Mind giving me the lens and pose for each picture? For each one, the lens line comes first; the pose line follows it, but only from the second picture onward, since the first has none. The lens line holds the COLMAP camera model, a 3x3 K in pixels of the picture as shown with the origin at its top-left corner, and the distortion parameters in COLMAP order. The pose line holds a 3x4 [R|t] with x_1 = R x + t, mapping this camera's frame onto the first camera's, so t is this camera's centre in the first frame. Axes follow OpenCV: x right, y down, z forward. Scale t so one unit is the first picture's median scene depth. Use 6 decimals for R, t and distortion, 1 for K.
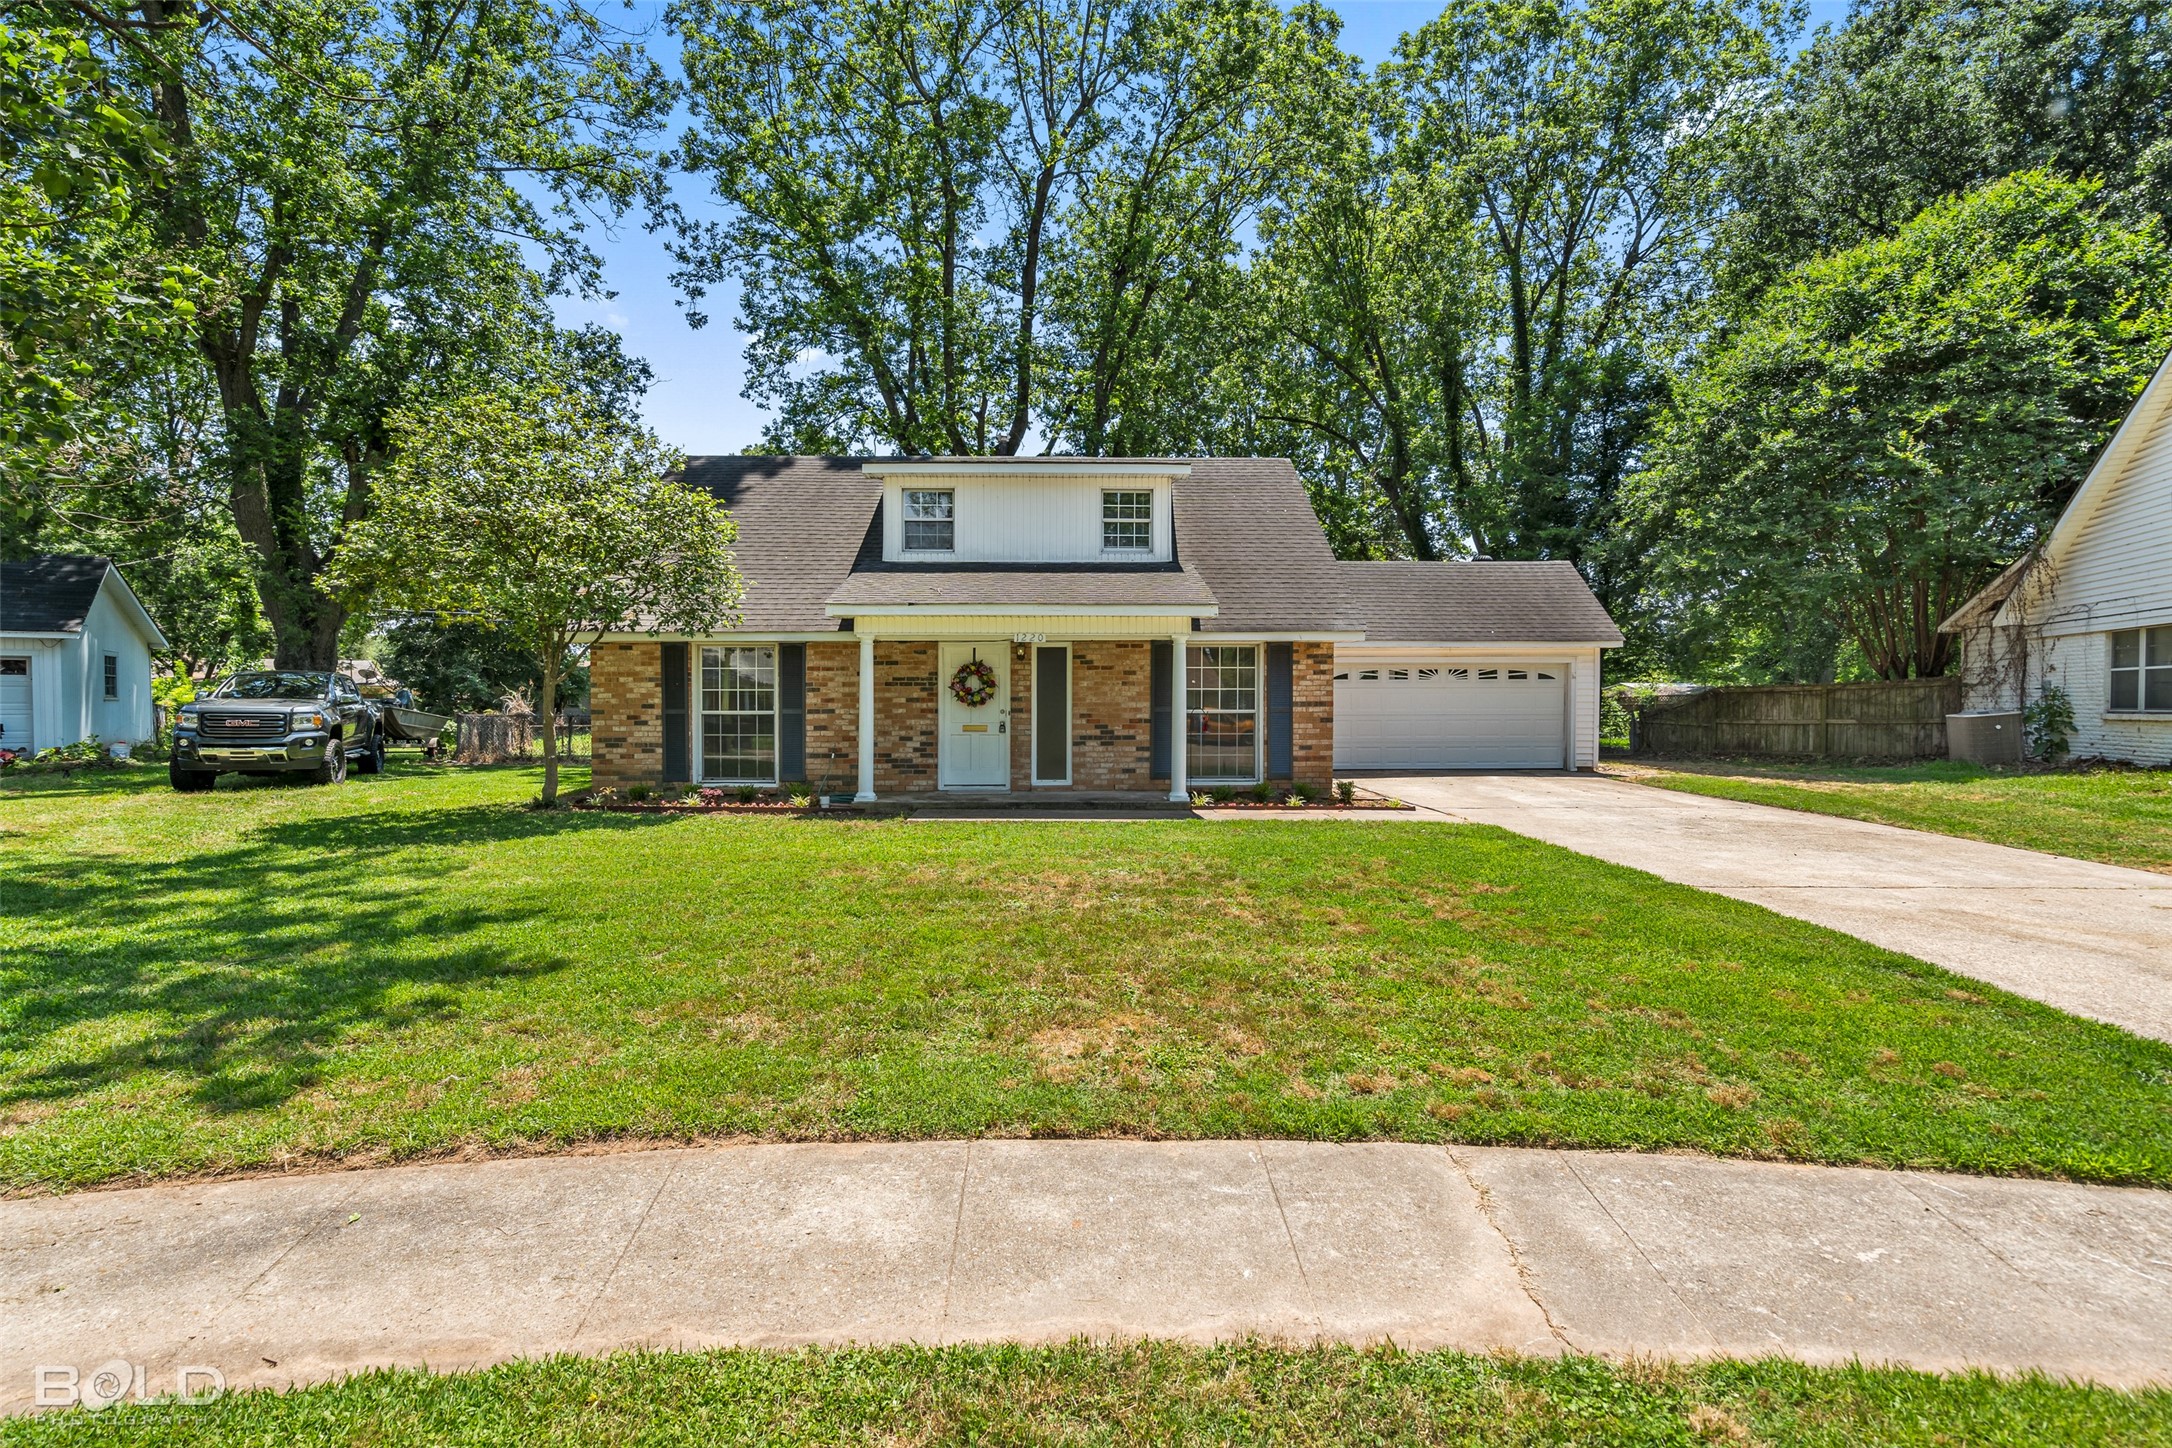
lens RADIAL K [[992.9, 0, 1075.5], [0, 992.9, 724.2], [0, 0, 1]] dist [-0.004014, 0.003771]
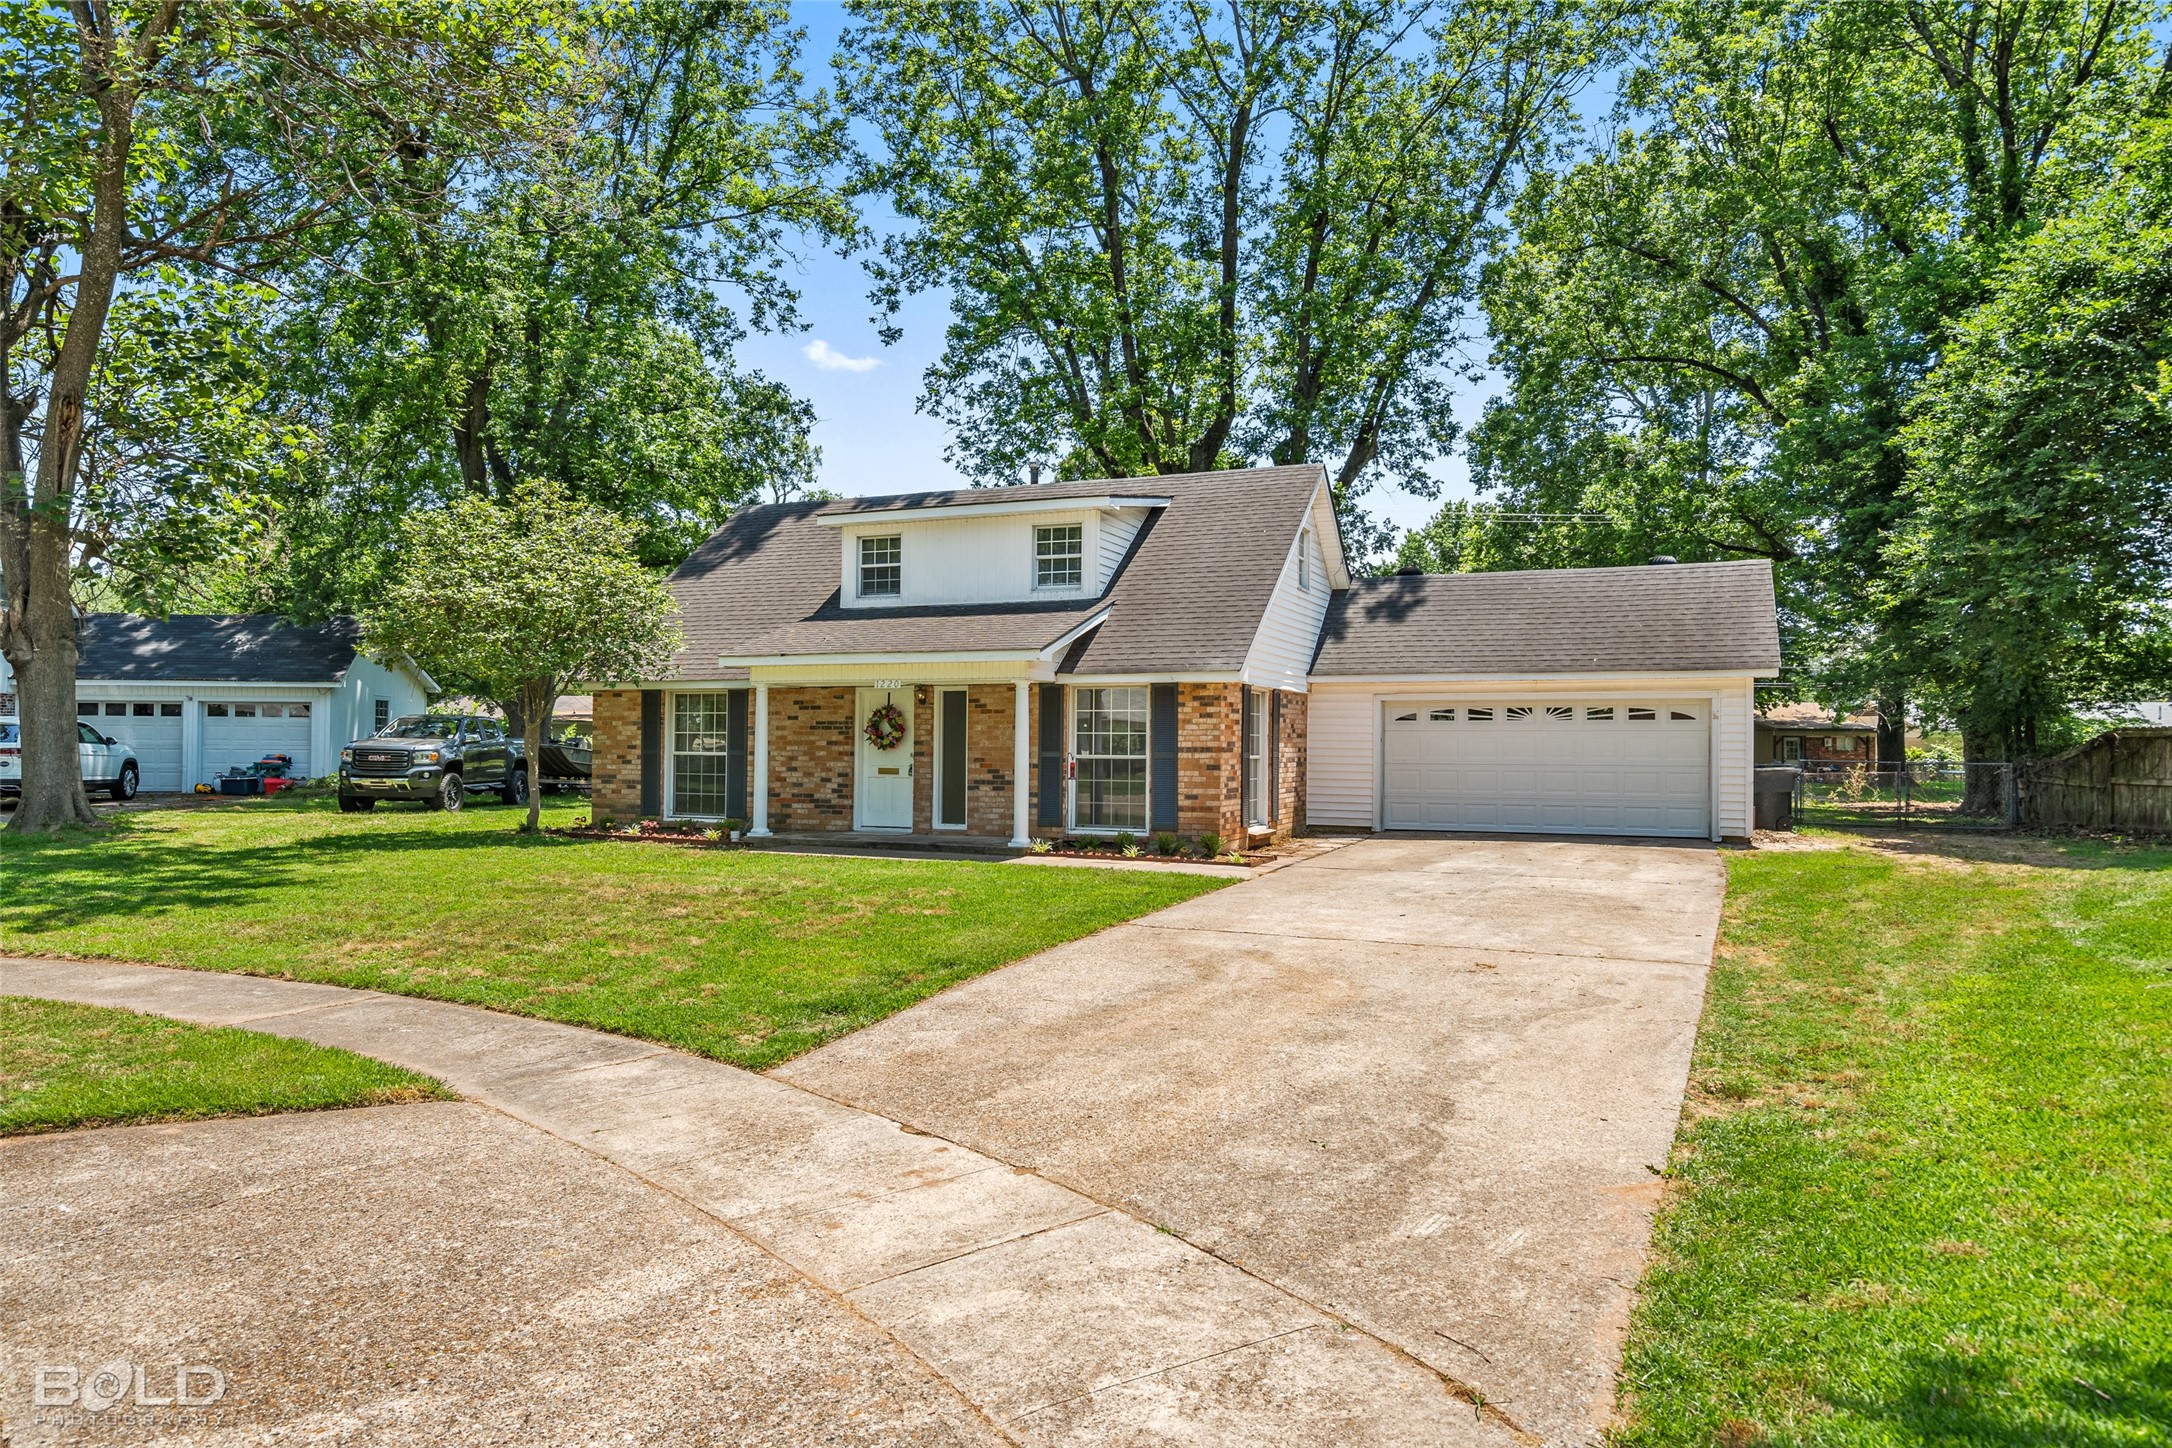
lens RADIAL K [[1371.7, 0, 1086.0], [0, 1371.7, 724.0], [0, 0, 1]] dist [0.000153, 0.000032]
pose [[0.910481, 0.000022, -0.413550, 0.665452], [-0.014970, 0.999346, -0.032904, -0.000892], [0.413279, 0.036149, 0.909887, -0.199040]]
